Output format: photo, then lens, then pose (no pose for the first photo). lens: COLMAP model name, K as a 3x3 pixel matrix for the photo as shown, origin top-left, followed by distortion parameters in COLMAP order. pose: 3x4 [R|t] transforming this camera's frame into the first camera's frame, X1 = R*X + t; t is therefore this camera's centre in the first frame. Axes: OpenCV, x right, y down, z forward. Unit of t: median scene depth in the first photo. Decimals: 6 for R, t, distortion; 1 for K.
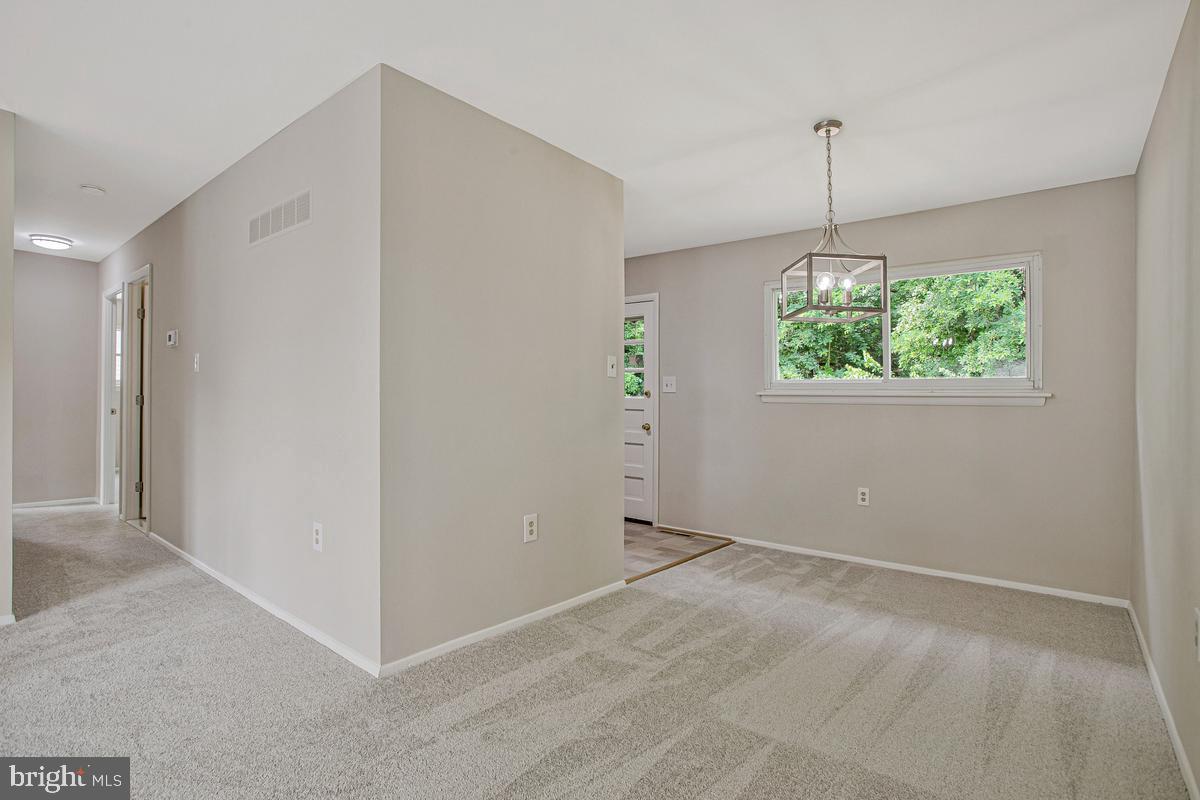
lens RADIAL K [[576.2, 0, 579.5], [0, 576.2, 392.6], [0, 0, 1]] dist [-0.081478, 0.030323]
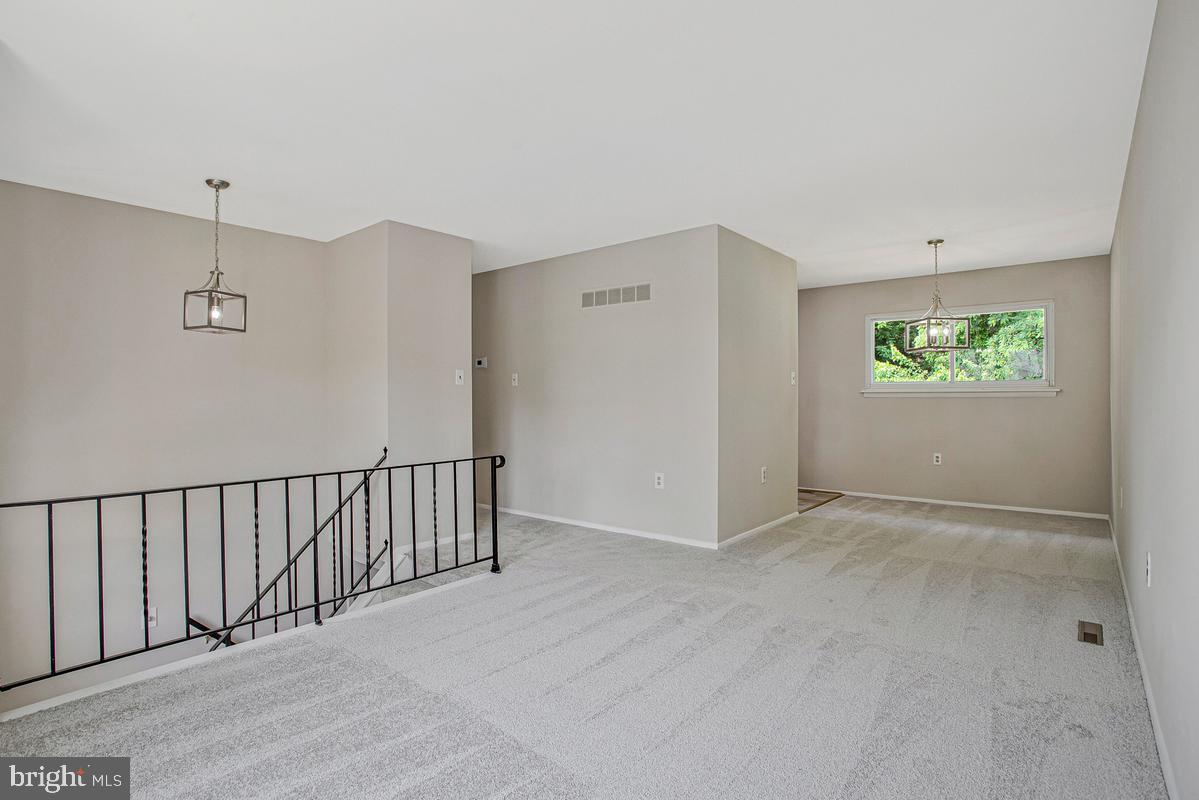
lens RADIAL K [[592.2, 0, 599.5], [0, 592.2, 400.0], [0, 0, 1]] dist [-0.054120, 0.017601]
pose [[0.999457, -0.021538, 0.024935, -0.479507], [0.021013, 0.999556, 0.021118, -0.027460], [-0.025379, -0.020583, 0.999466, -0.582124]]
